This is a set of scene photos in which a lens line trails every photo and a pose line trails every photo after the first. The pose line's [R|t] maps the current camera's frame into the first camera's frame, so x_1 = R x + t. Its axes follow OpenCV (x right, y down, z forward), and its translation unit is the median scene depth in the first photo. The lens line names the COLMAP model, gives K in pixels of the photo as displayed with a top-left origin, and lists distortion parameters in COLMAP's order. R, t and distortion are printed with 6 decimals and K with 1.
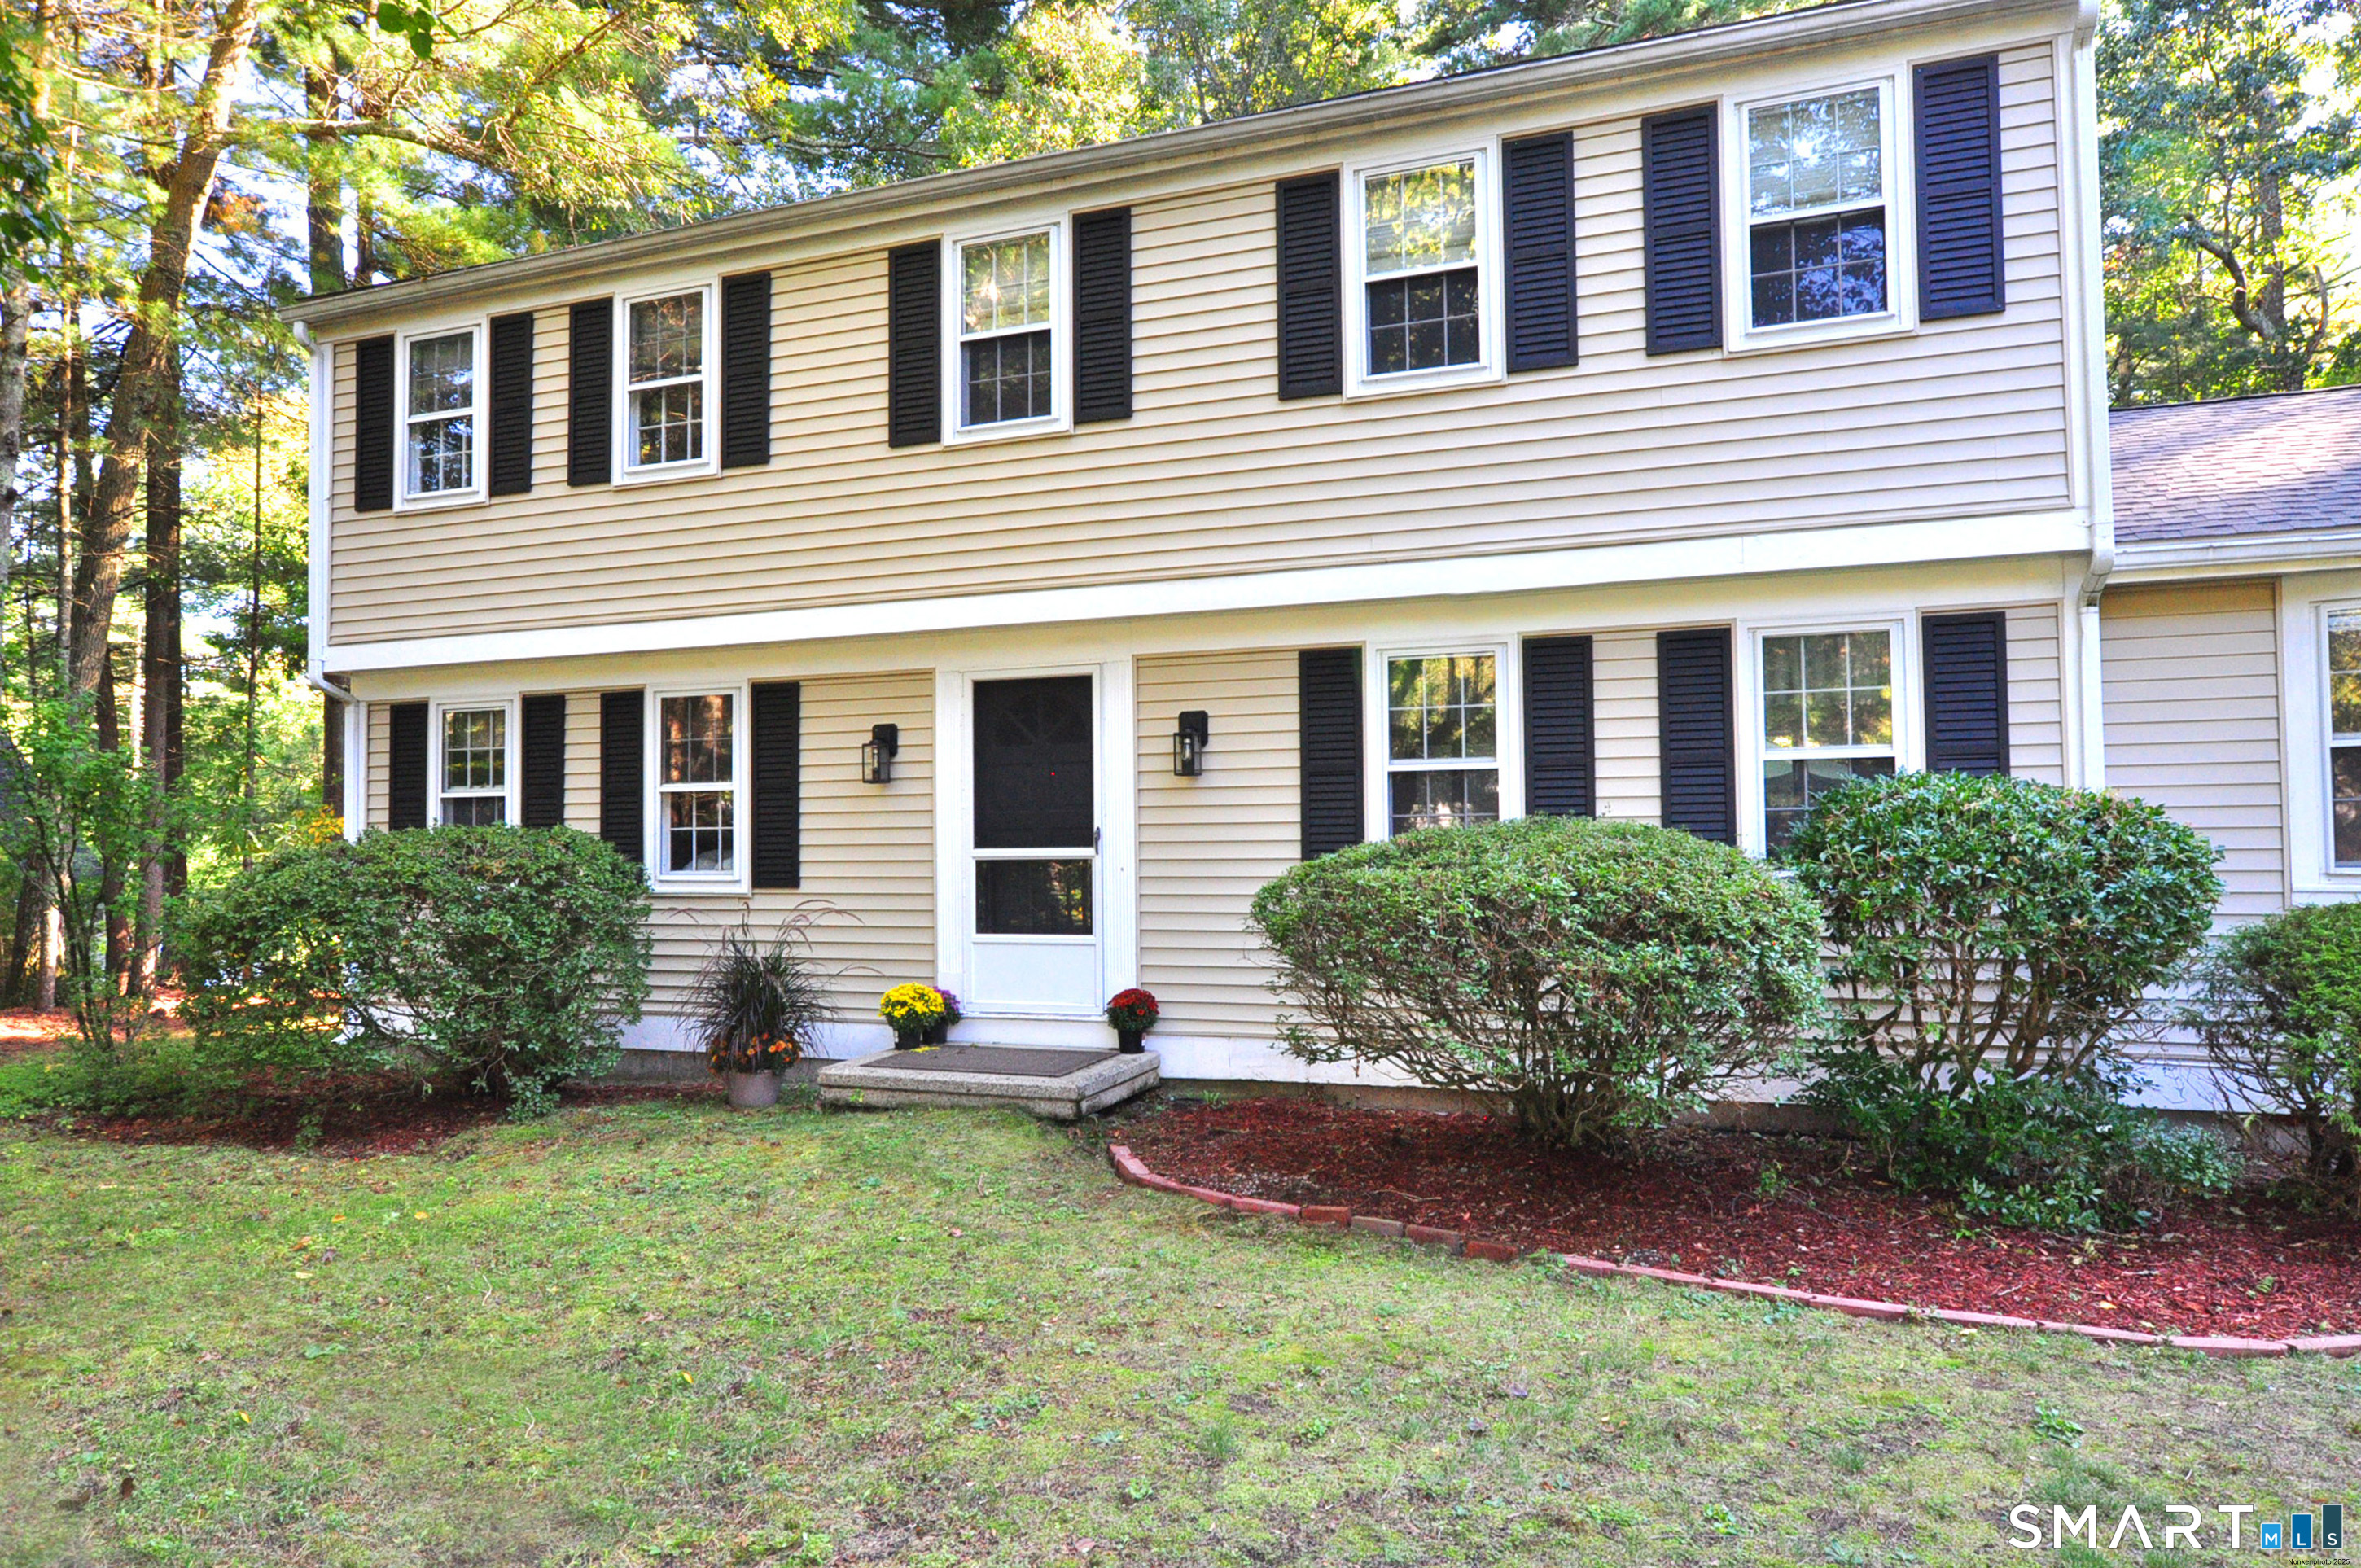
lens RADIAL K [[1505.6, 0, 1180.1], [0, 1505.6, 799.8], [0, 0, 1]] dist [0.034228, 0.000289]
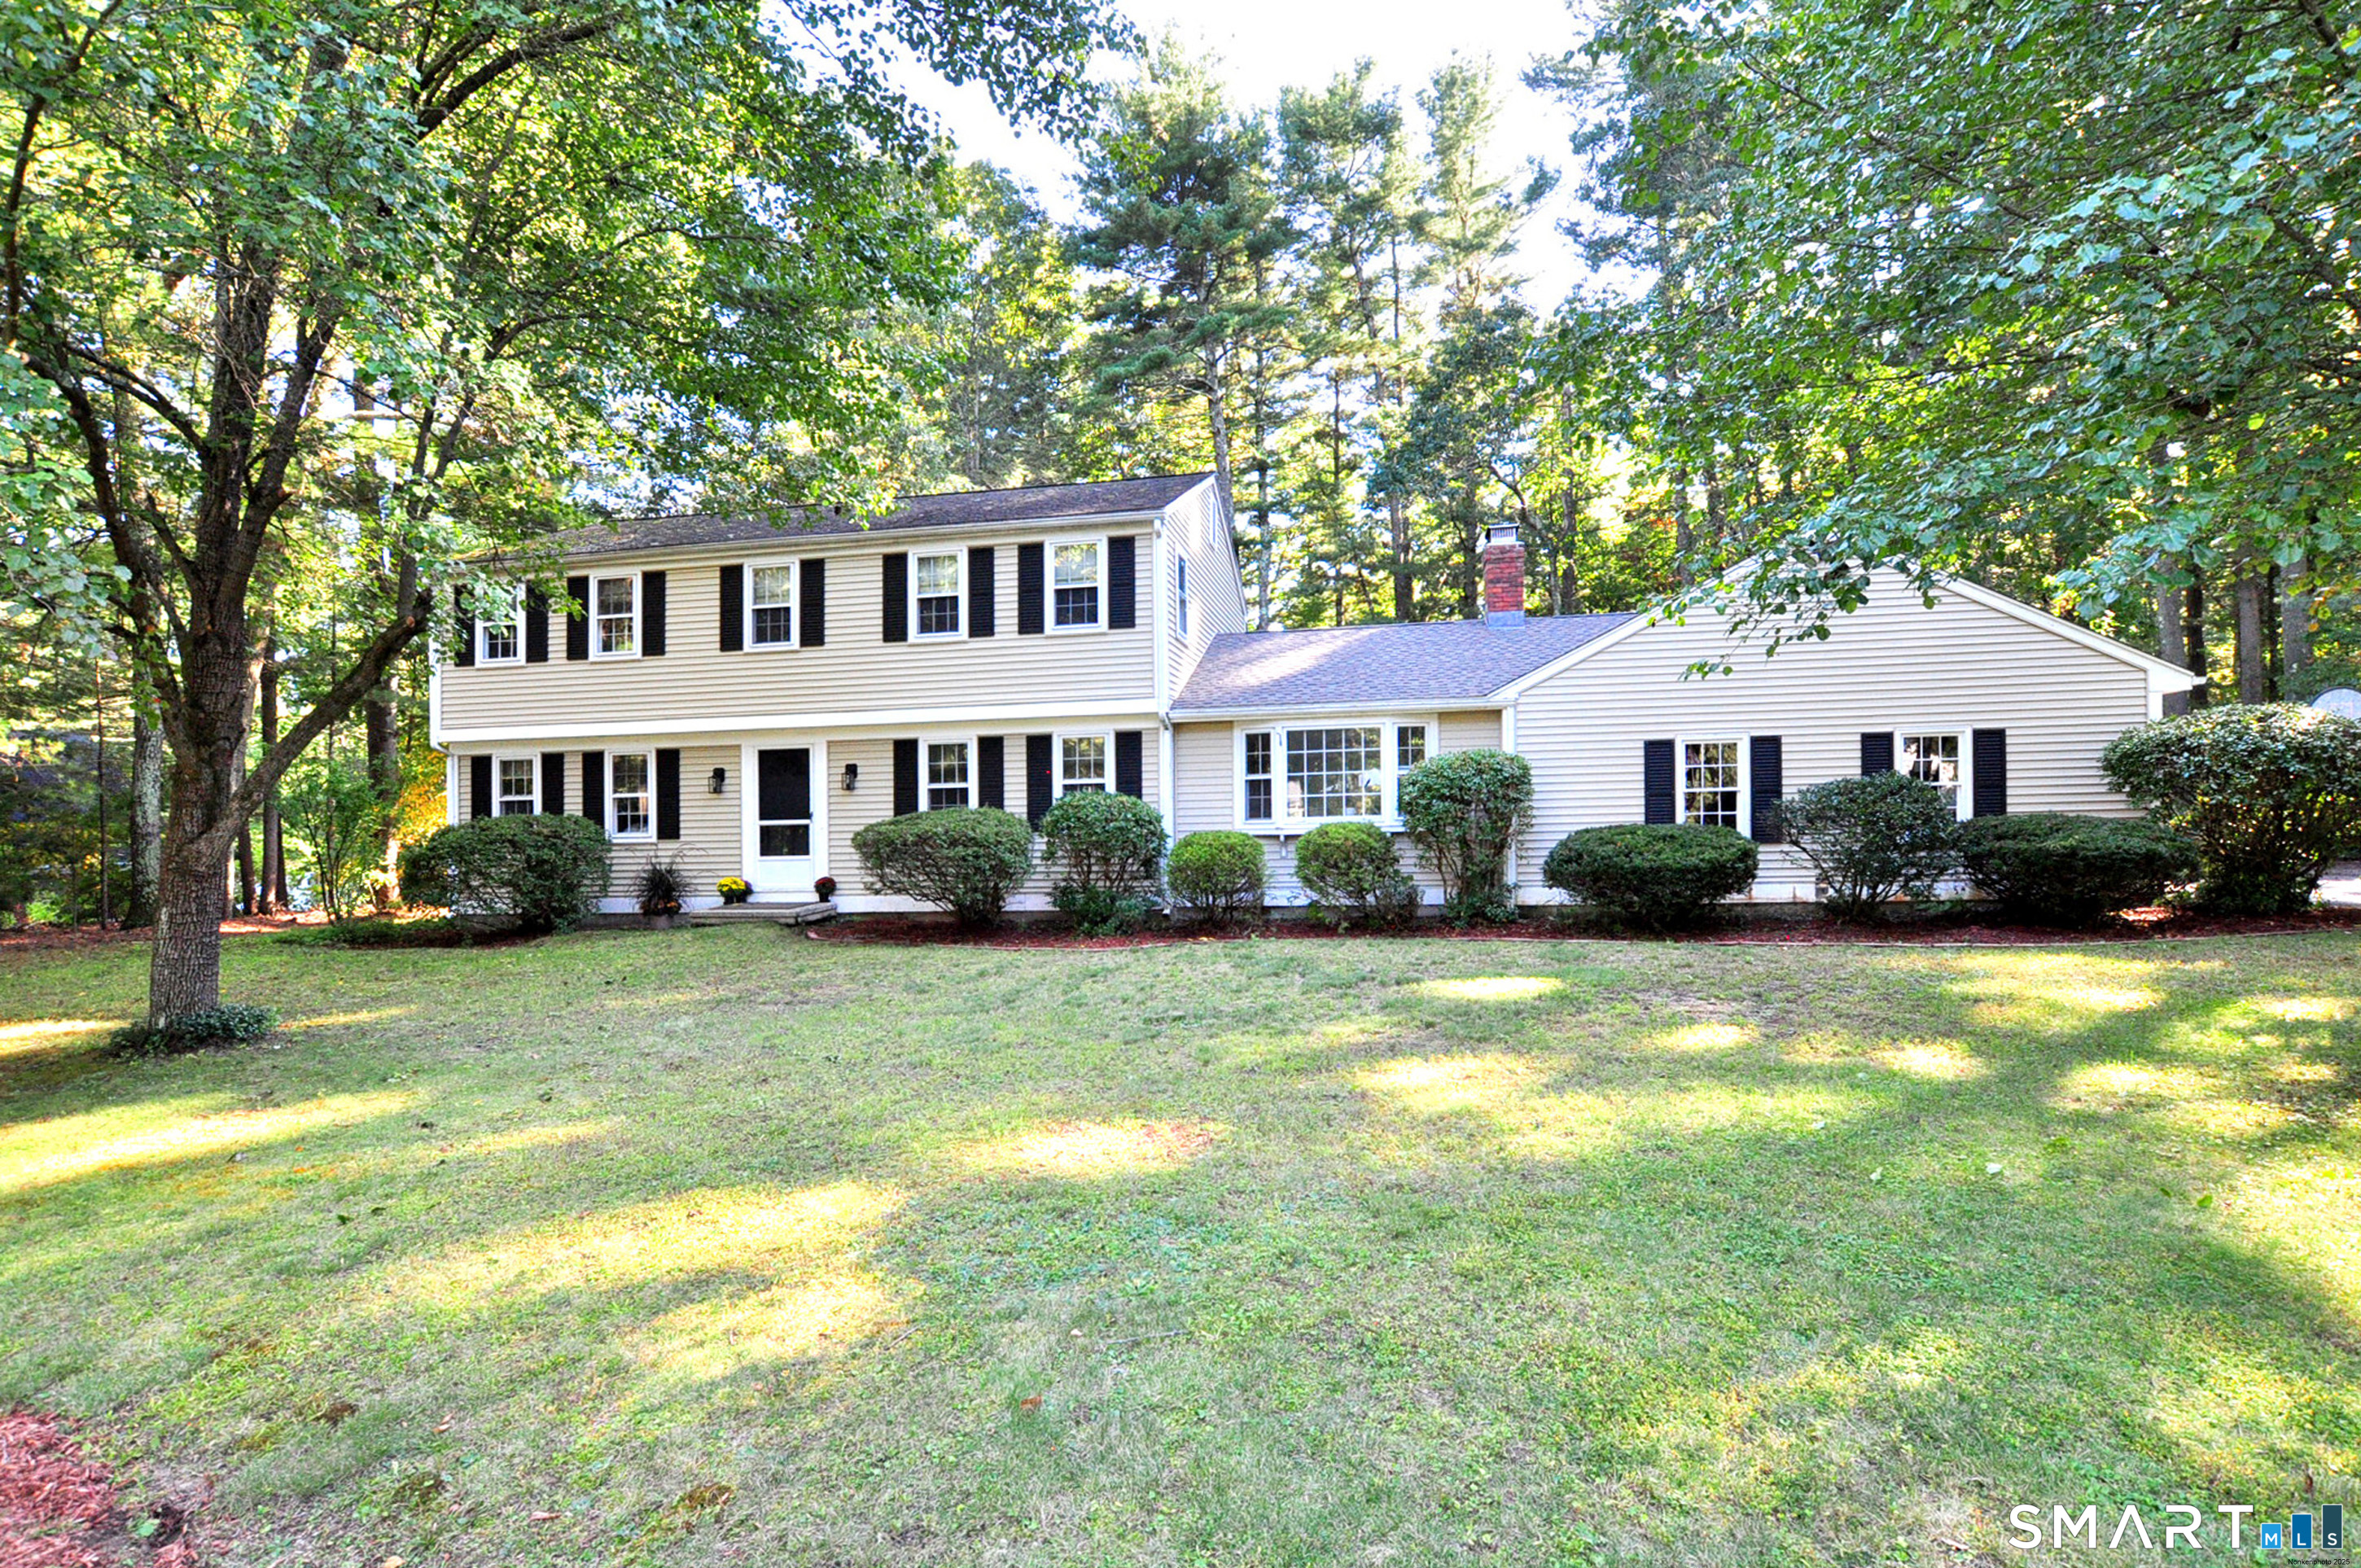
lens RADIAL K [[1062.4, 0, 1186.3], [0, 1062.4, 773.7], [0, 0, 1]] dist [-0.001370, 0.000099]
pose [[0.978717, -0.007182, 0.205088, 0.184605], [0.008444, 0.999950, -0.005276, -0.028273], [-0.205040, 0.006895, 0.978729, -0.797687]]
